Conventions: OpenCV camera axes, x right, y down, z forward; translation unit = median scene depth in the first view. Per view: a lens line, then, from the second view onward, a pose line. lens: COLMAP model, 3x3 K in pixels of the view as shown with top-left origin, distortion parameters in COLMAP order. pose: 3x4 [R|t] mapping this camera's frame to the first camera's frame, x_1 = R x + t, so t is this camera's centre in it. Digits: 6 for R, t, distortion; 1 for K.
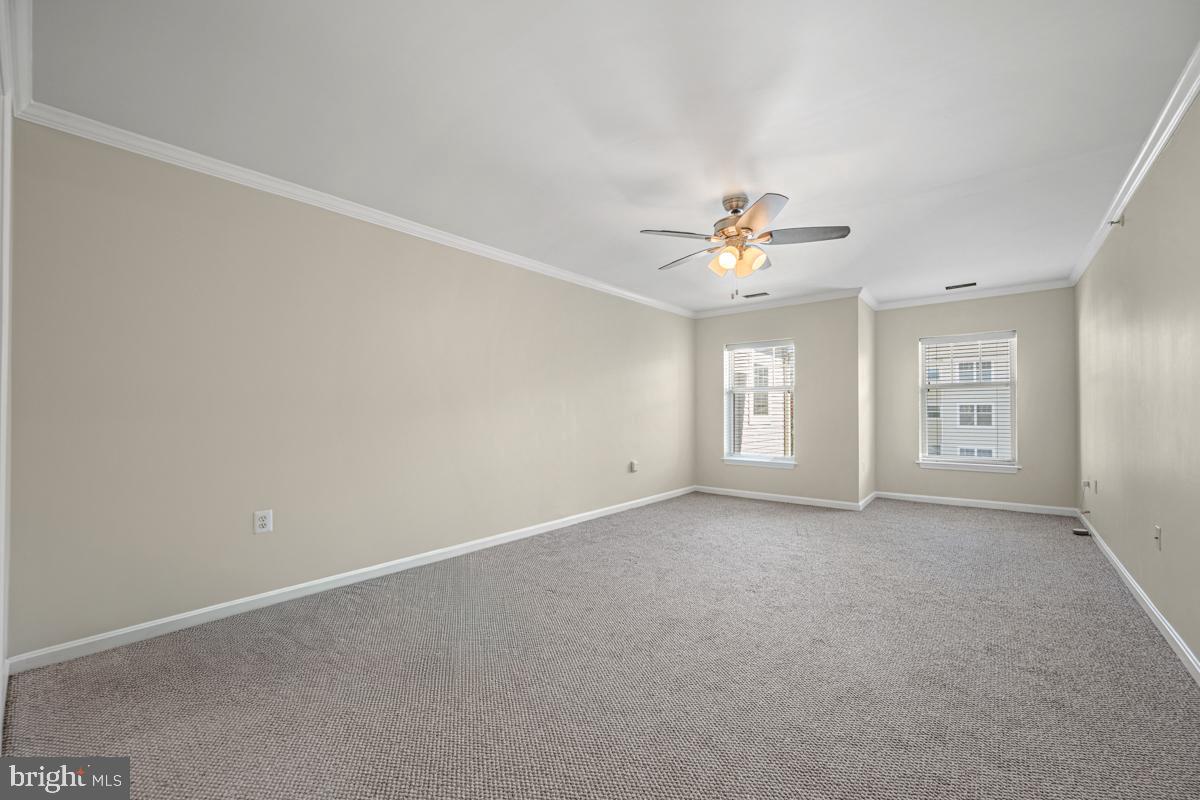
lens RADIAL K [[475.5, 0, 599.6], [0, 475.5, 404.8], [0, 0, 1]] dist [0.000831, 0.000282]
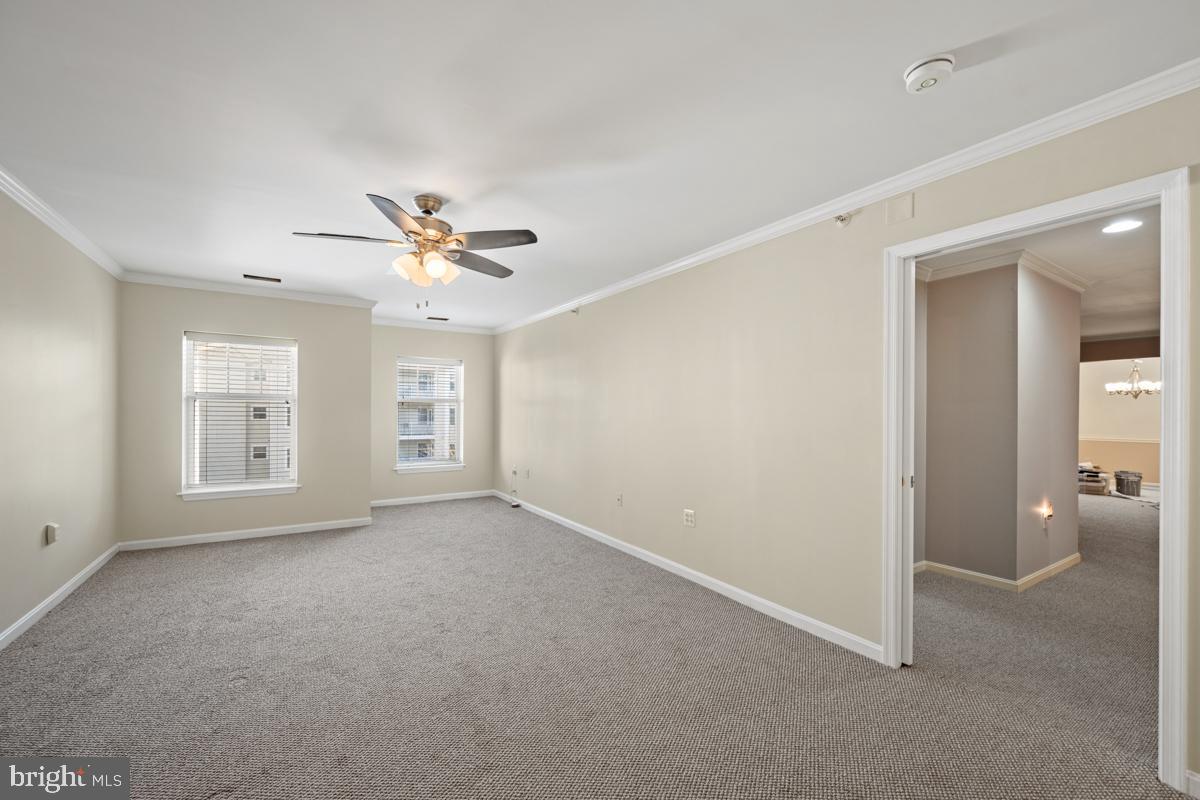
lens RADIAL K [[475.5, 0, 606.0], [0, 475.5, 410.1], [0, 0, 1]] dist [0.000831, 0.000282]
pose [[0.299906, 0.010849, 0.953907, -0.329284], [-0.021713, 0.999754, -0.004544, -0.029345], [-0.953722, -0.019350, 0.300068, 0.296090]]
